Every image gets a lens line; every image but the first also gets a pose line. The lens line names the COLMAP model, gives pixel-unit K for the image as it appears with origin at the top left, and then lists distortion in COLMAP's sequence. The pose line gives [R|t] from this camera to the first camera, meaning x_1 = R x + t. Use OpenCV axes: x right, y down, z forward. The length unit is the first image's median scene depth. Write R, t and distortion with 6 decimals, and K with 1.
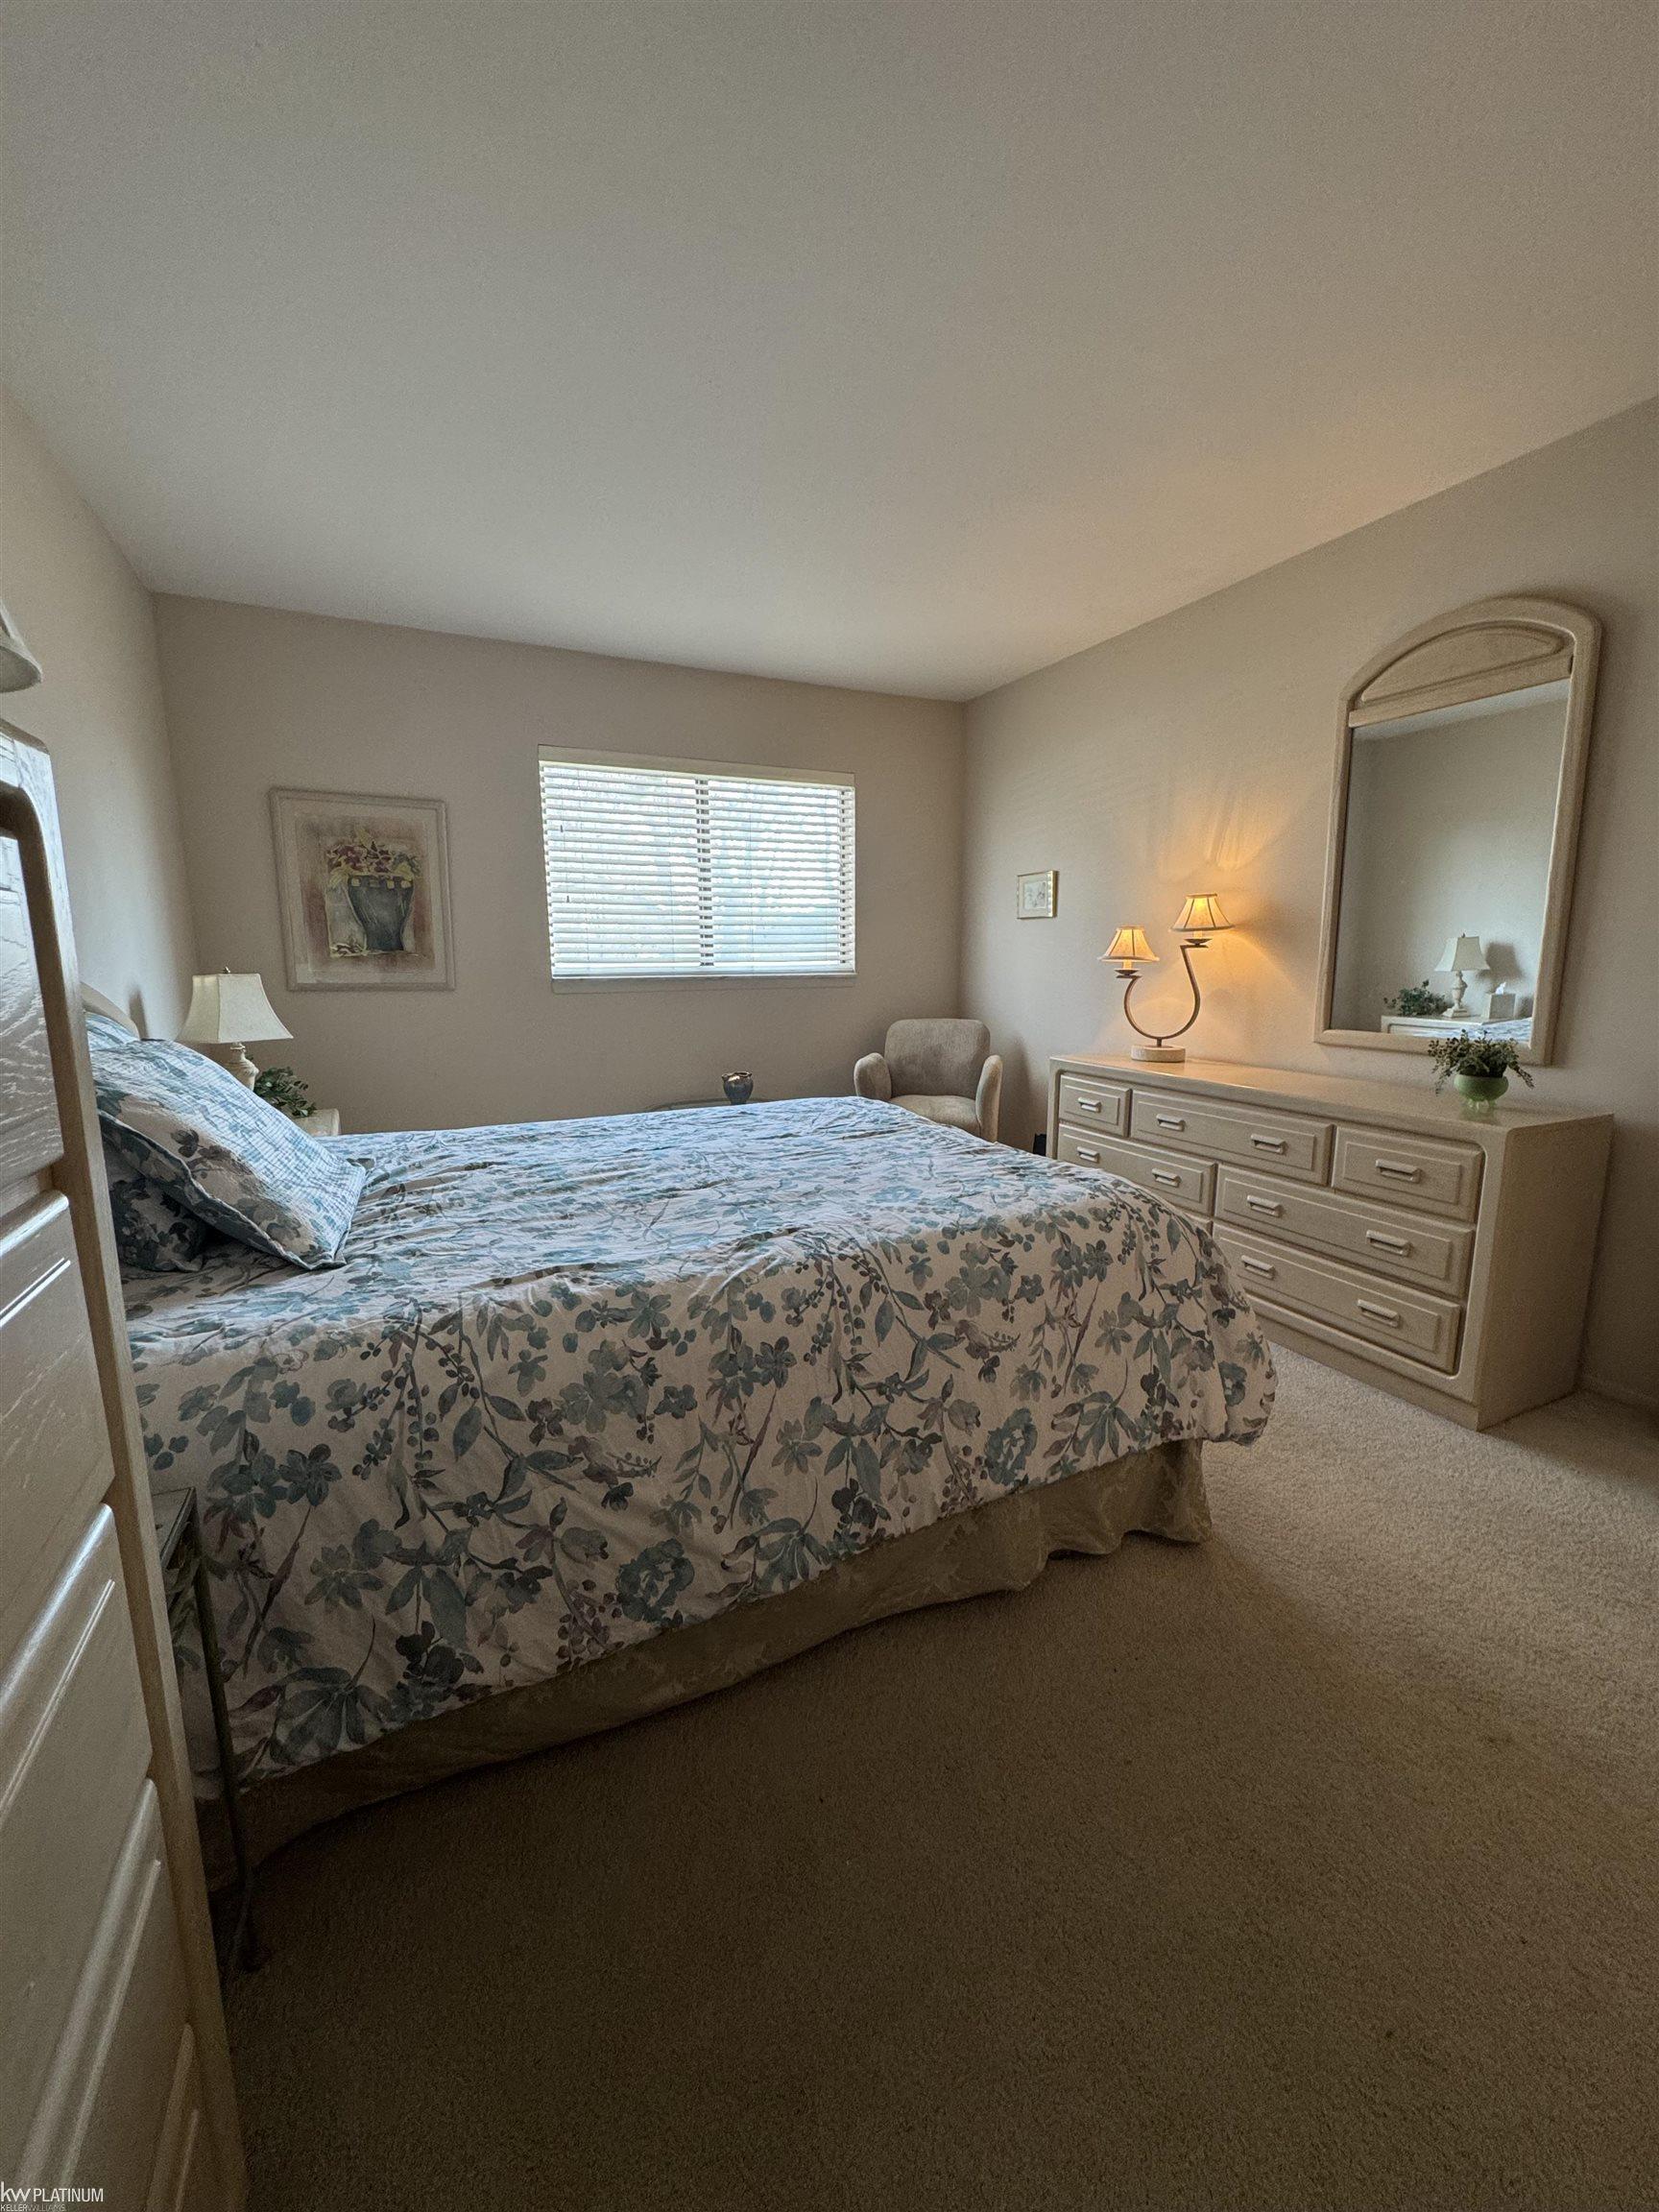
lens RADIAL K [[881.2, 0, 831.6], [0, 881.2, 1111.8], [0, 0, 1]] dist [-0.006848, 0.001240]
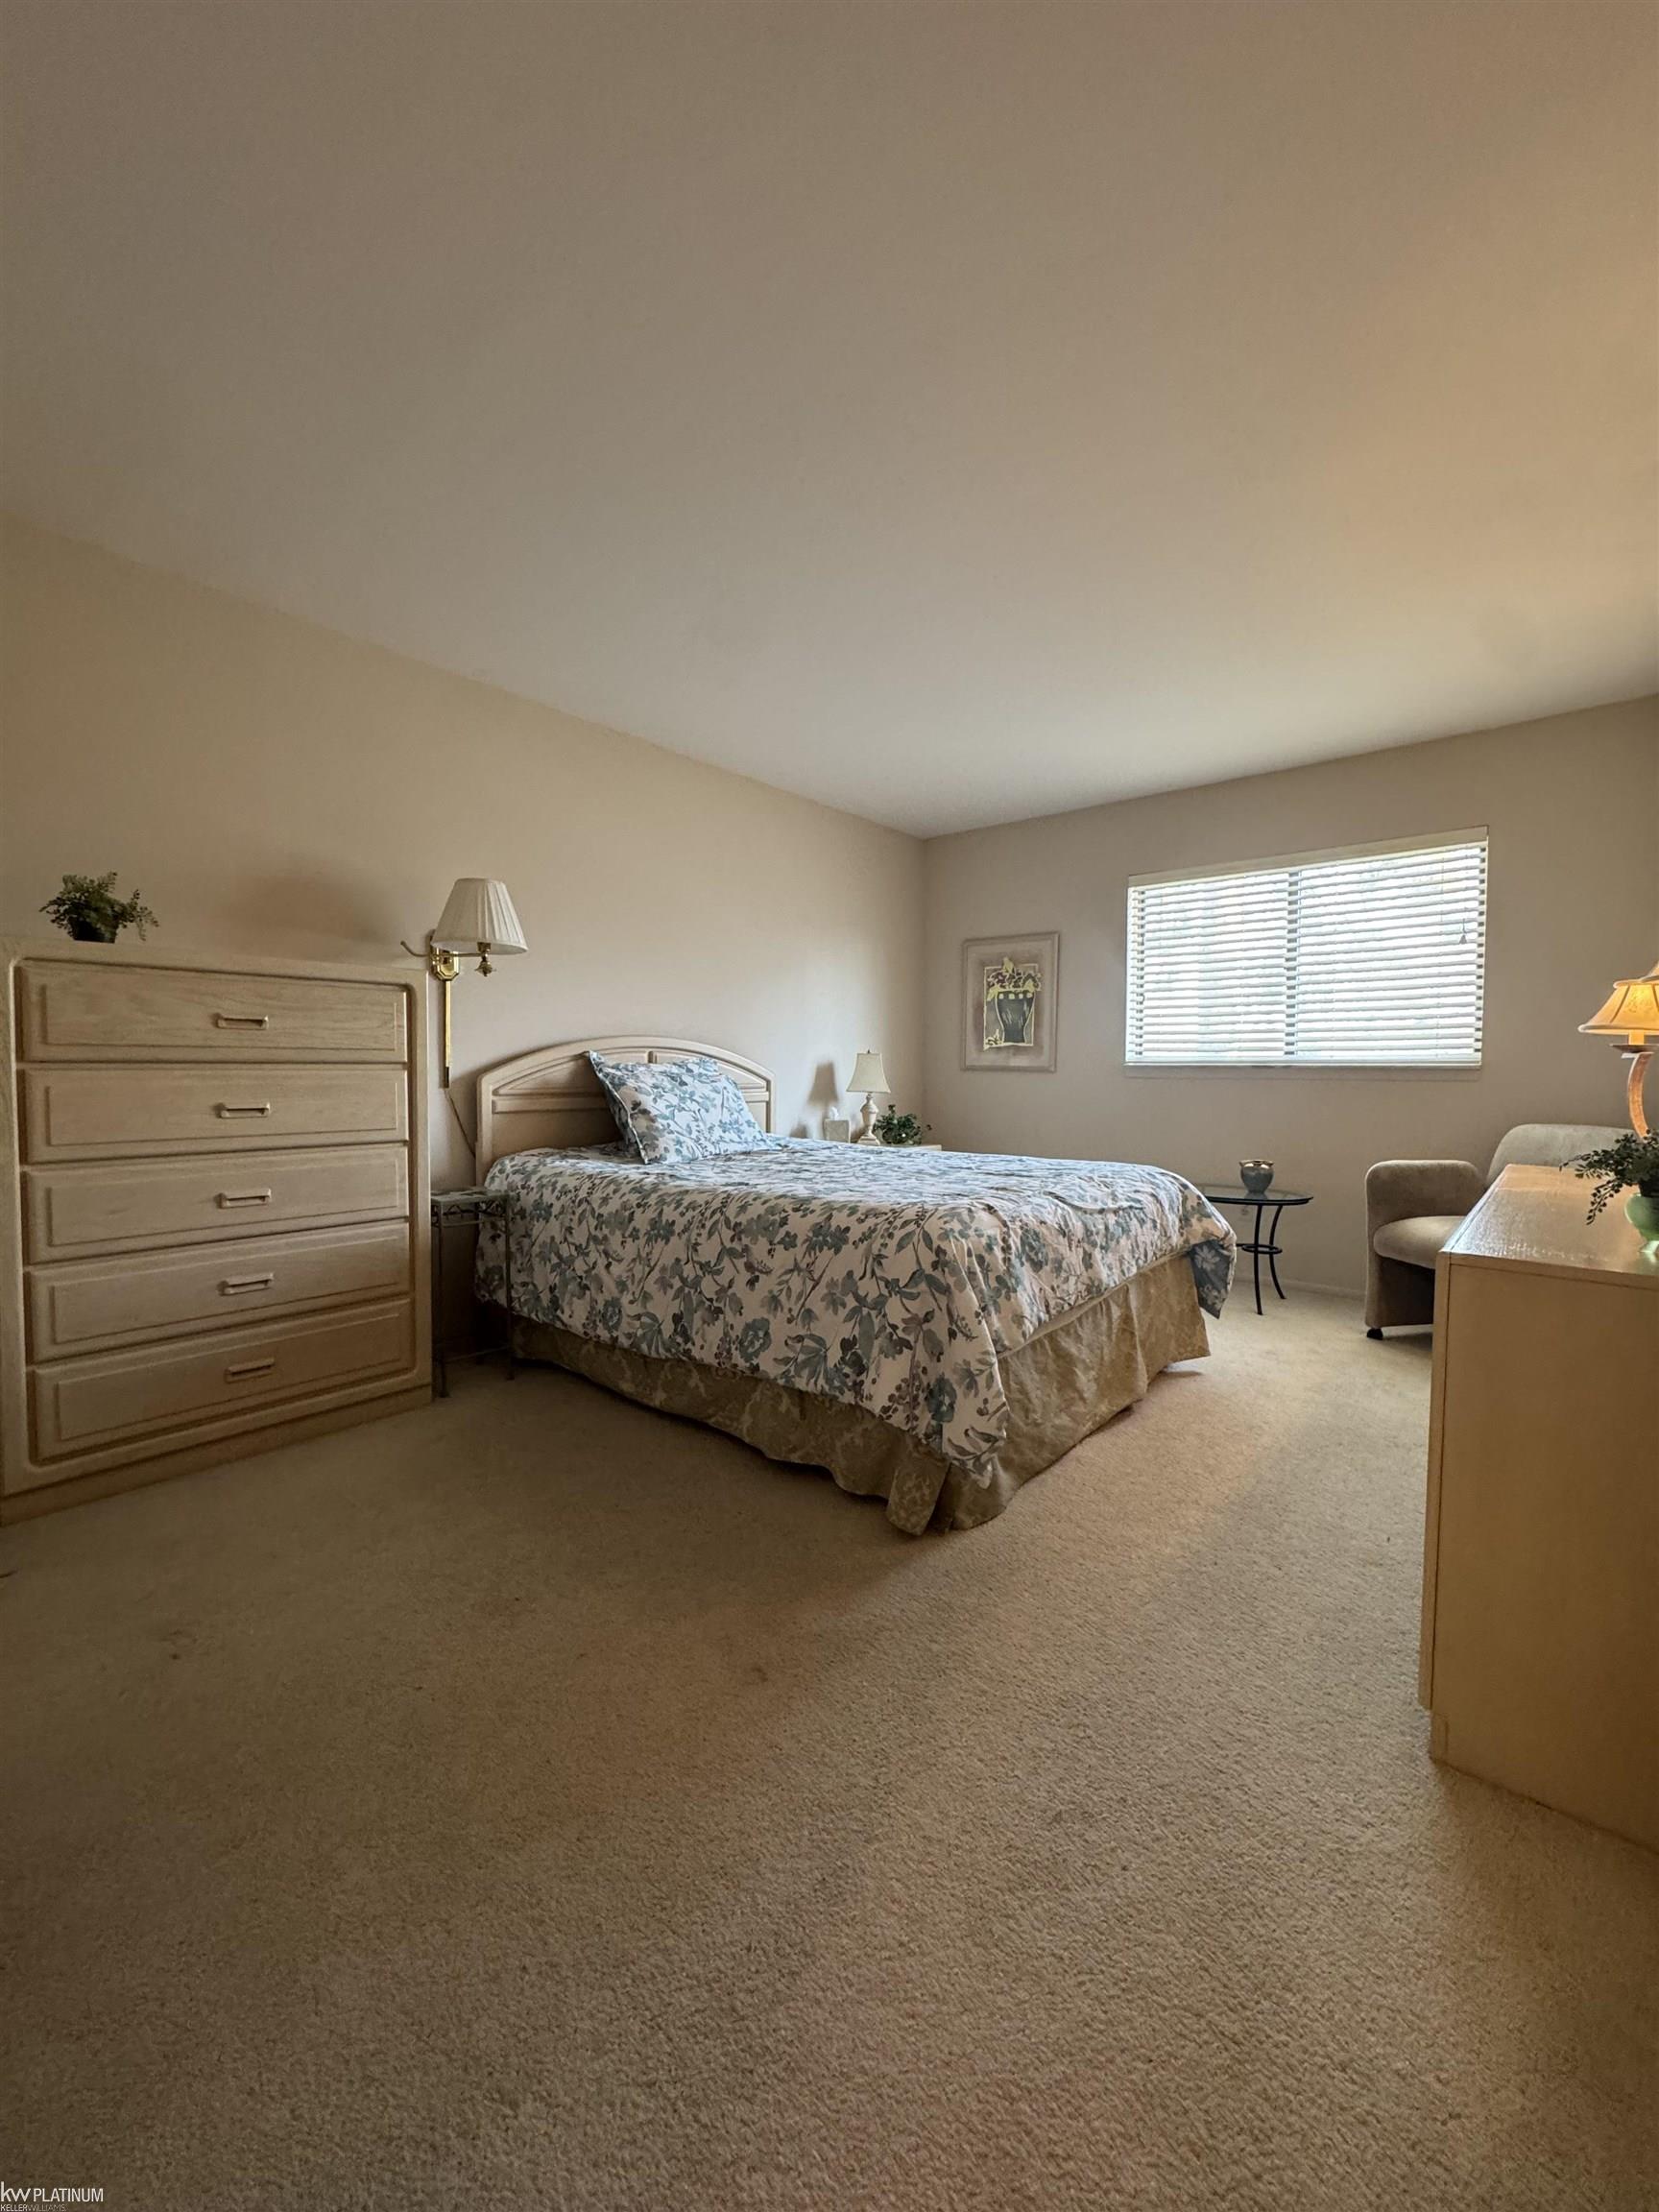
lens RADIAL K [[881.2, 0, 823.2], [0, 881.2, 1099.8], [0, 0, 1]] dist [-0.006848, 0.001240]
pose [[0.399457, 0.037066, -0.916002, 1.606512], [-0.168600, 0.985110, -0.033661, 0.012049], [0.901115, 0.167884, 0.399758, 0.443798]]
